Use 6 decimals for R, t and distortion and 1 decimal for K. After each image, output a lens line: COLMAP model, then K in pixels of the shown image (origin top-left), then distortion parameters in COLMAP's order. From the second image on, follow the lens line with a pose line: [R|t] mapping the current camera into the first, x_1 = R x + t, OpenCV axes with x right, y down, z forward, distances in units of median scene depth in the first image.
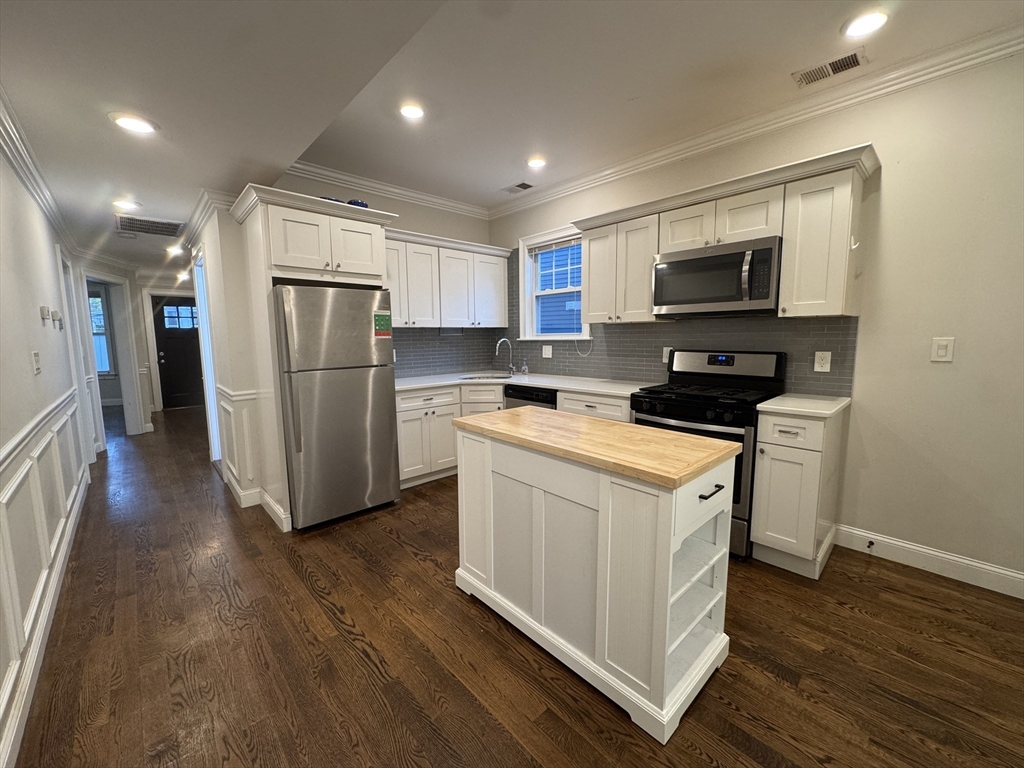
lens RADIAL K [[407.6, 0, 509.9], [0, 407.6, 382.9], [0, 0, 1]] dist [-0.002135, 0.000307]
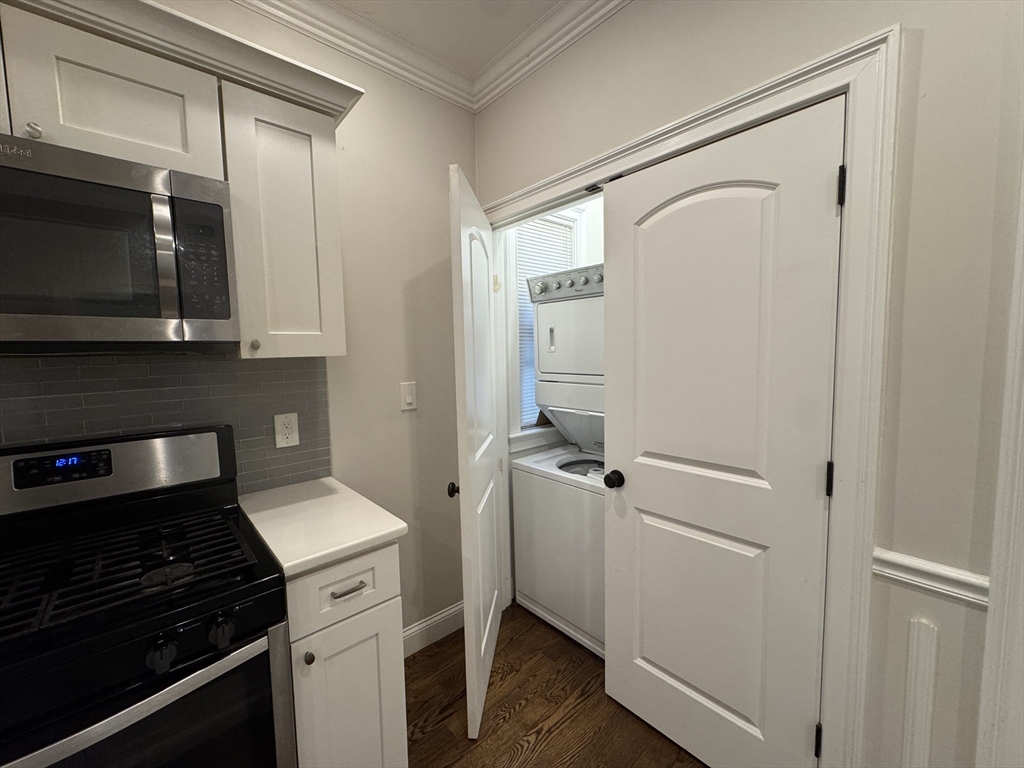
lens RADIAL K [[407.6, 0, 509.9], [0, 407.6, 382.9], [0, 0, 1]] dist [-0.002135, 0.000307]
pose [[0.018539, -0.070279, 0.997355, 0.183825], [0.133045, 0.988829, 0.067206, -0.123695], [-0.990937, 0.131448, 0.027682, 0.675749]]
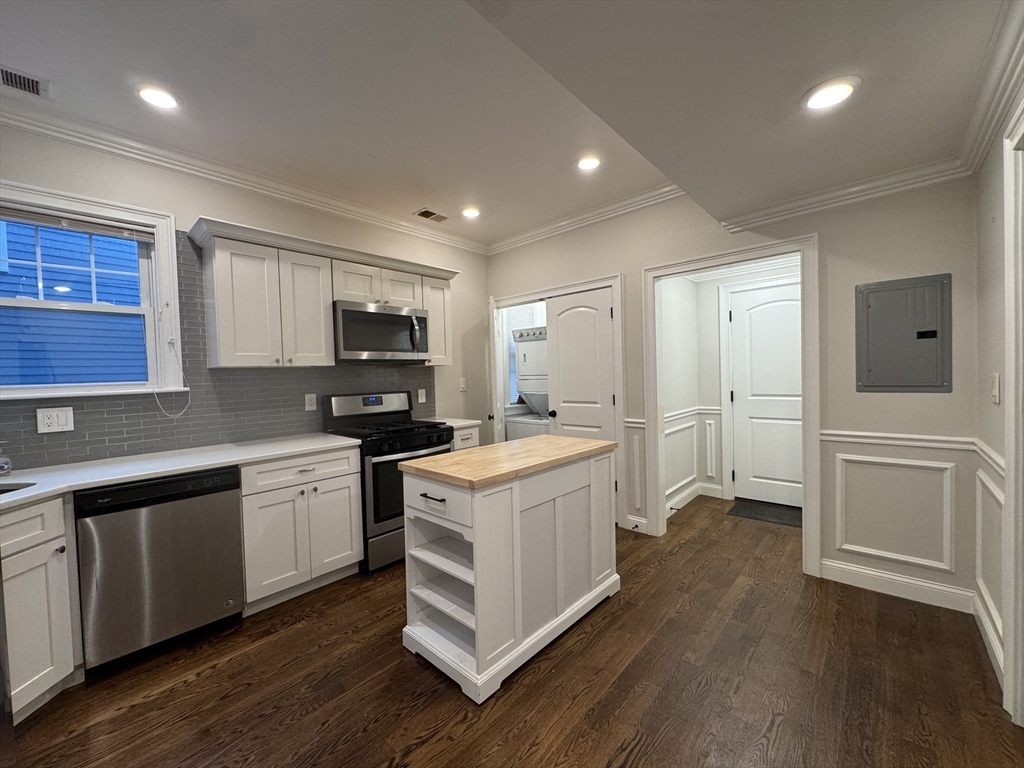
lens RADIAL K [[407.6, 0, 509.9], [0, 407.6, 382.9], [0, 0, 1]] dist [-0.002135, 0.000307]
pose [[-0.075982, -0.011068, 0.997048, -0.788883], [0.145037, 0.989181, 0.022033, -0.089464], [-0.986504, 0.146283, -0.073555, 0.819468]]
